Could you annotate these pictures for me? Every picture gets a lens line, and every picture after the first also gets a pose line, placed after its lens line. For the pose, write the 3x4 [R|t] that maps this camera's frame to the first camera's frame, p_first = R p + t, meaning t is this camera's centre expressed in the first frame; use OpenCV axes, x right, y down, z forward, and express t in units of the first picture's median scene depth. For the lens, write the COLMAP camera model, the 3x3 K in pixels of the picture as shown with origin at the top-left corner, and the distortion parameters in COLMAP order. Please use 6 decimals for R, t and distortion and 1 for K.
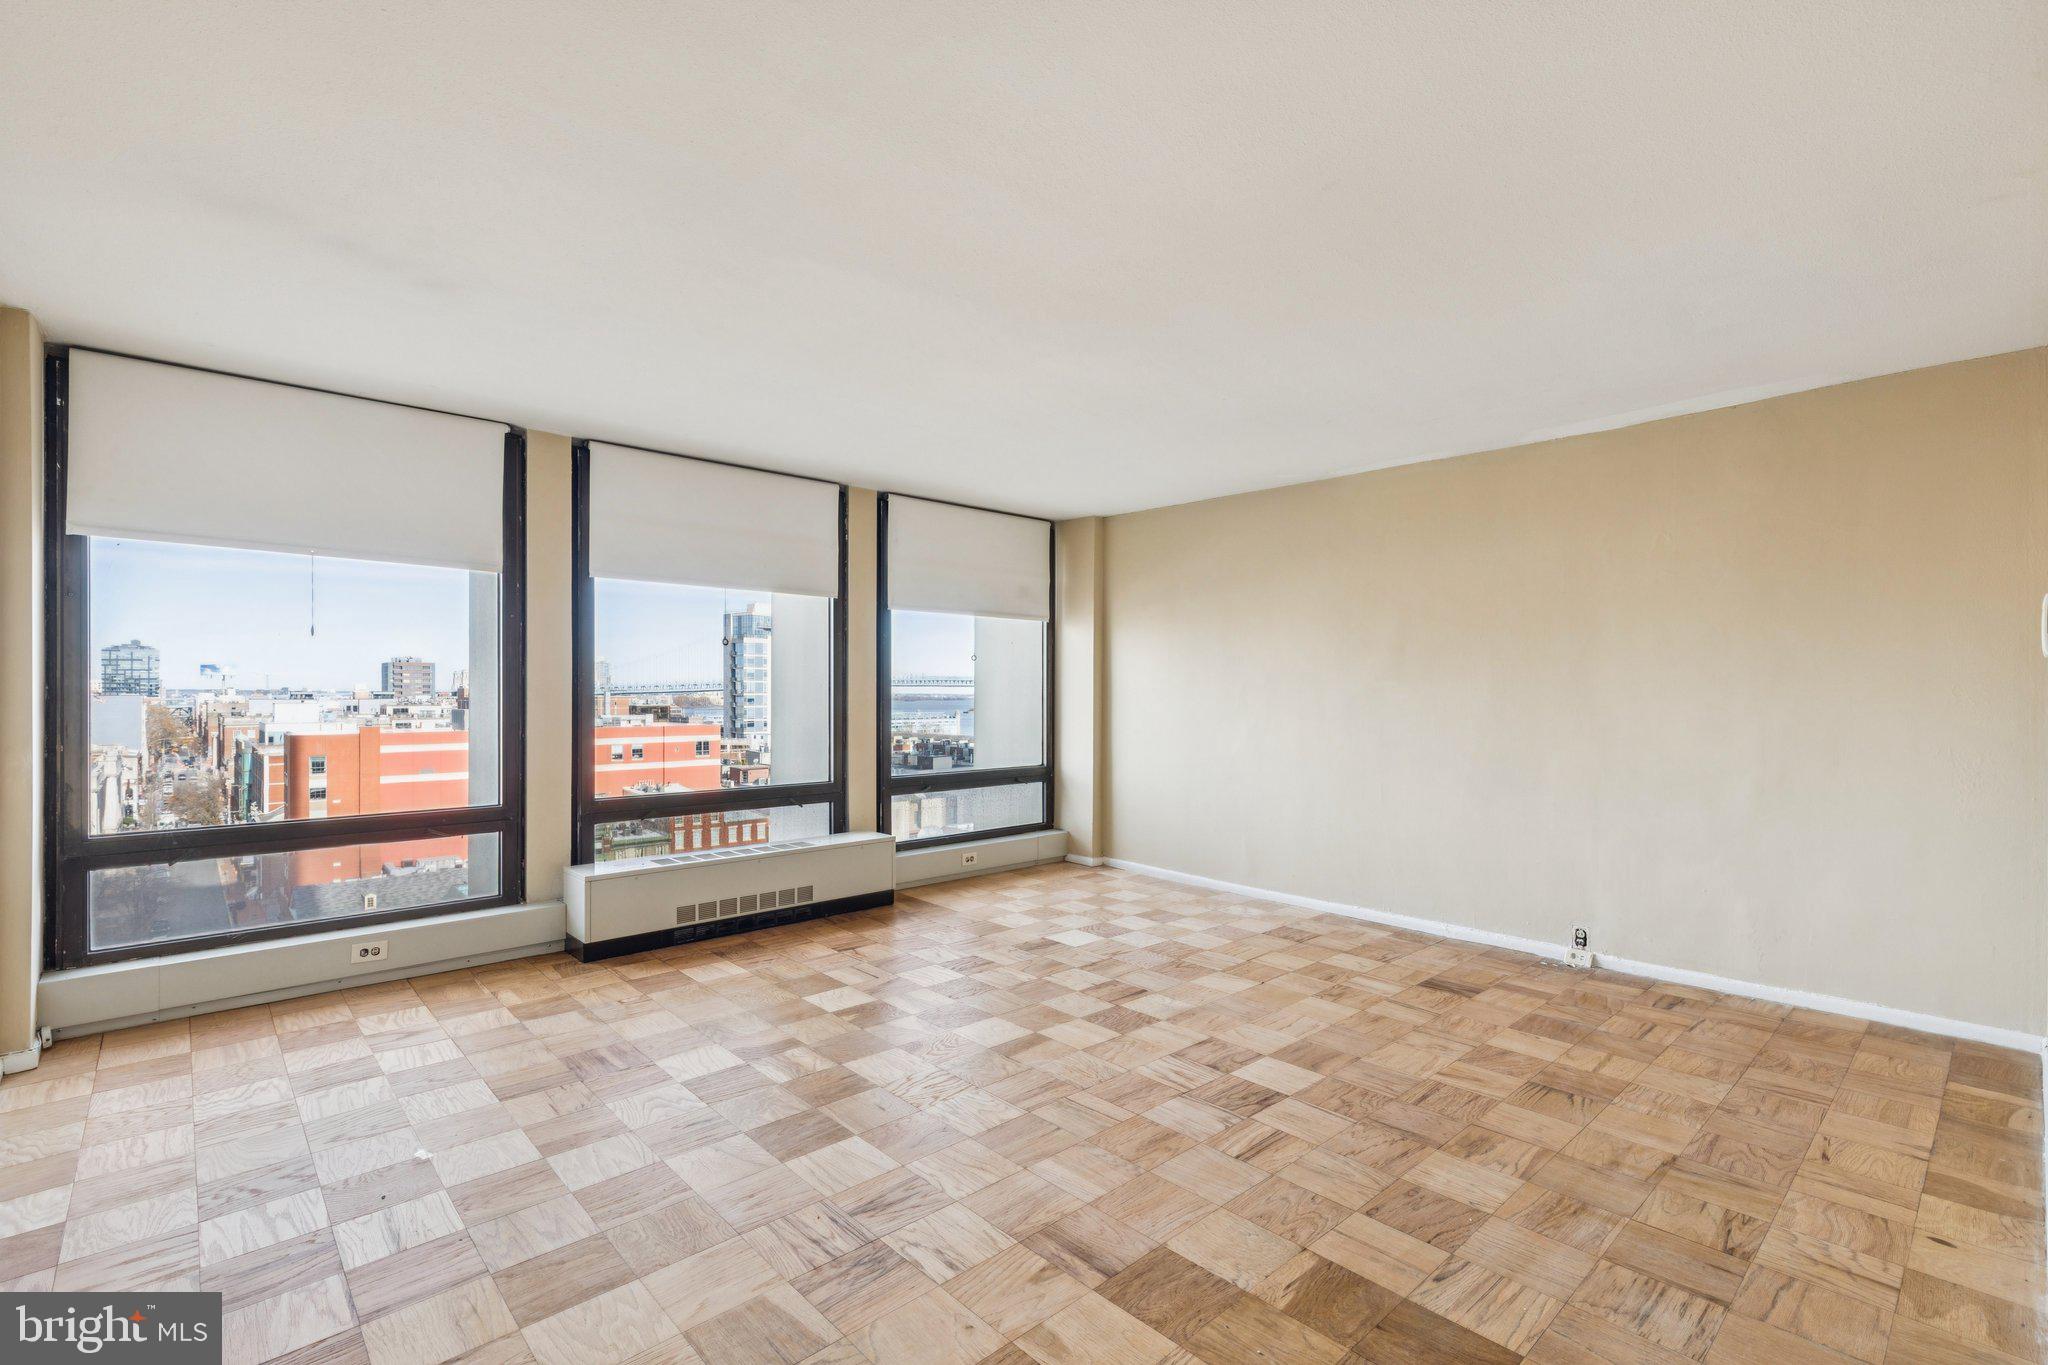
lens RADIAL K [[925.6, 0, 1021.9], [0, 925.6, 688.2], [0, 0, 1]] dist [0.002155, 0.000932]
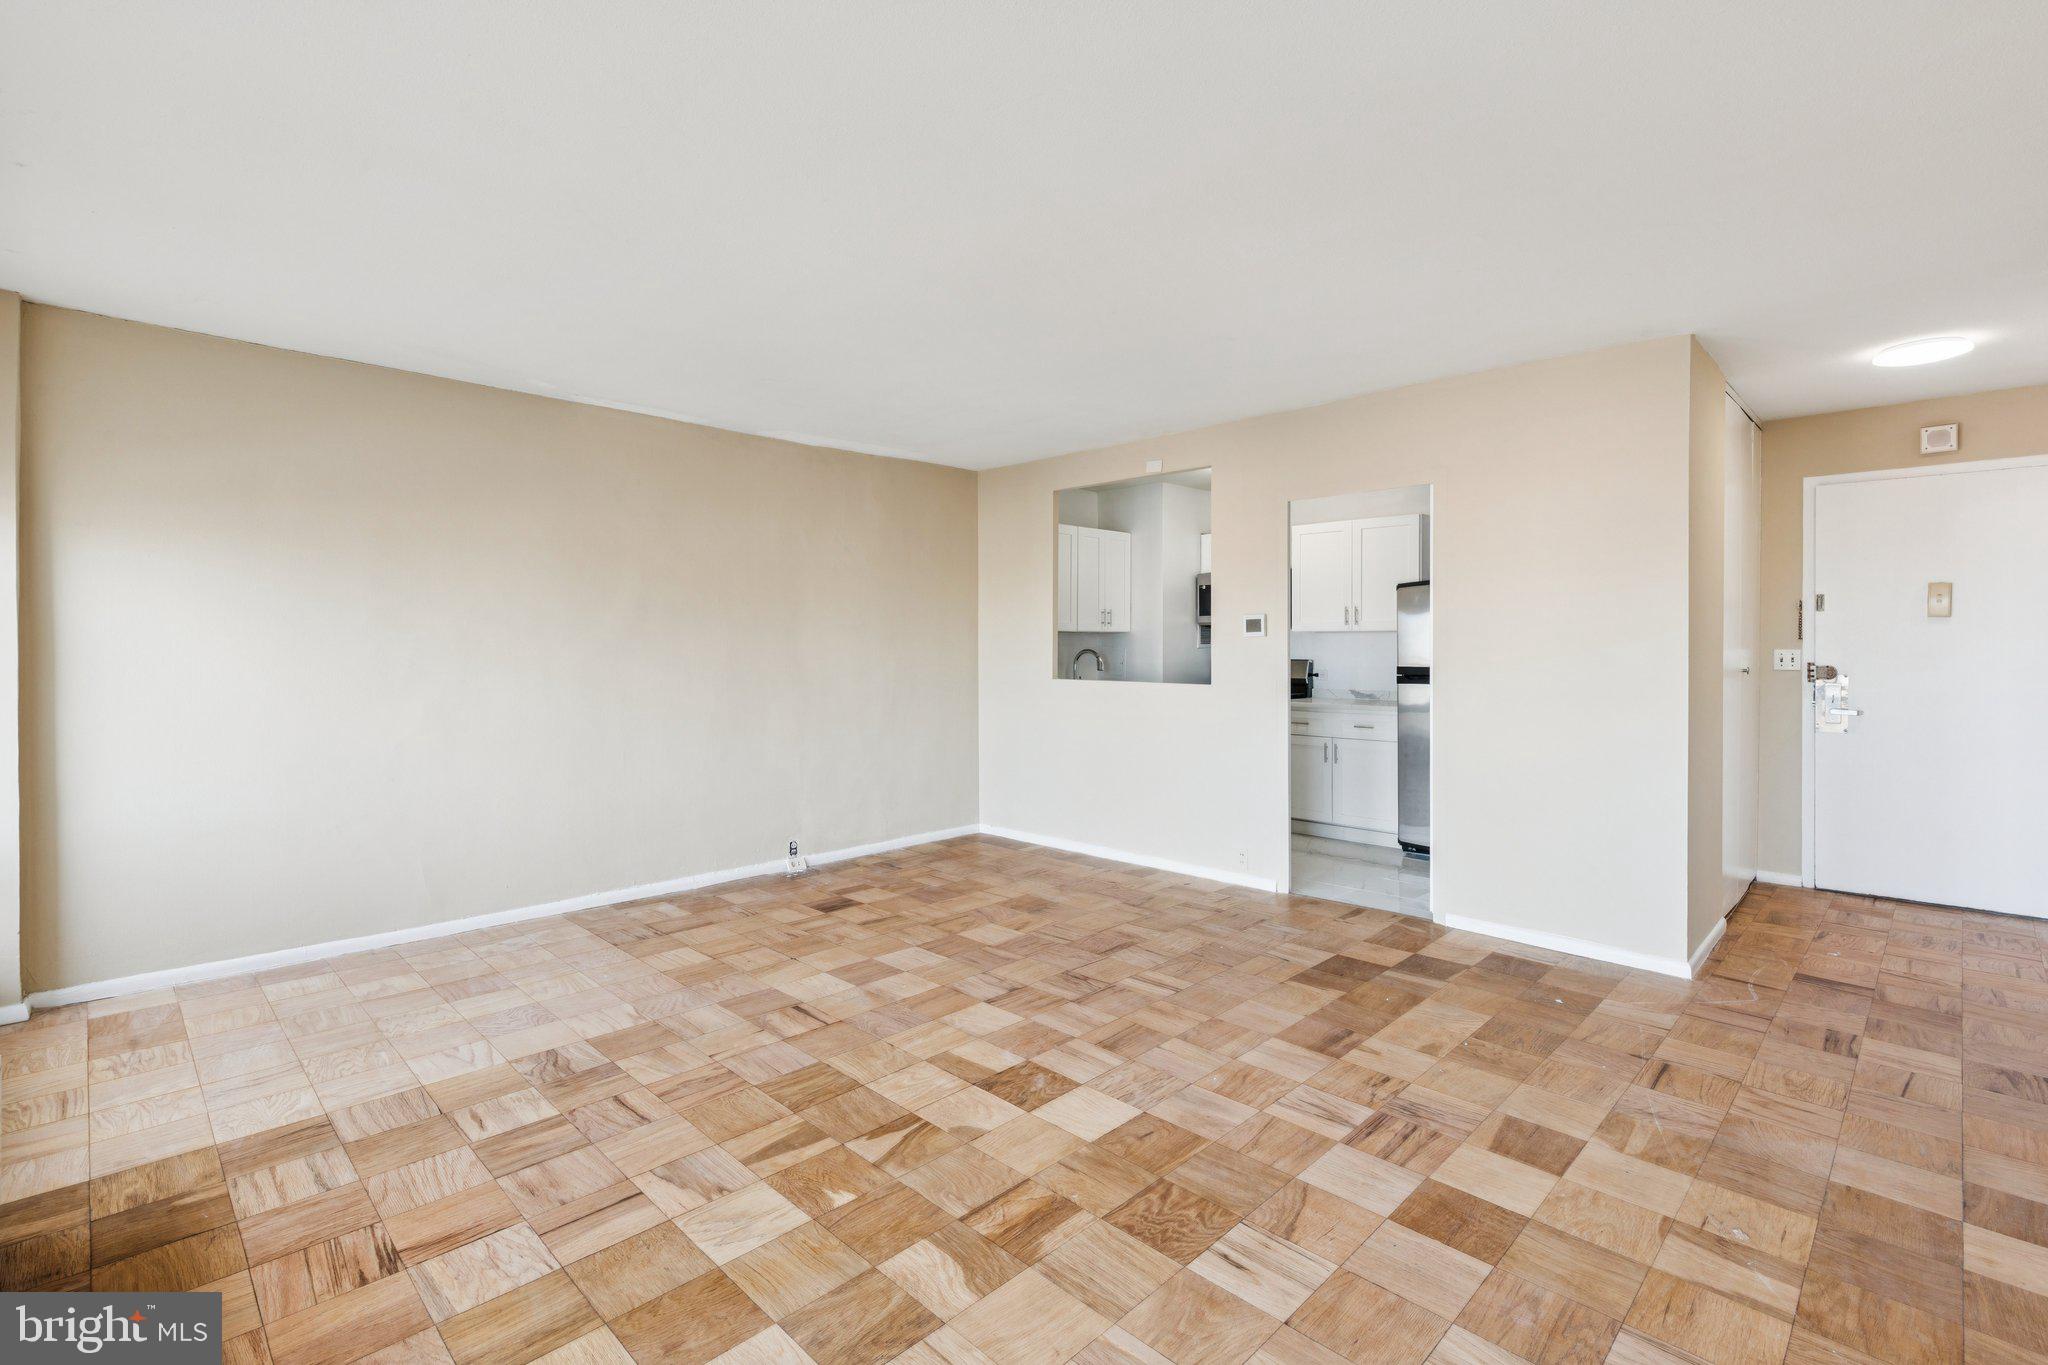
lens RADIAL K [[933.9, 0, 1042.0], [0, 933.9, 648.7], [0, 0, 1]] dist [0.000911, 0.000122]
pose [[-0.048961, -0.011051, 0.998740, -1.258356], [0.002809, 0.999933, 0.011202, -0.019681], [-0.998797, 0.003354, -0.048926, 1.404167]]
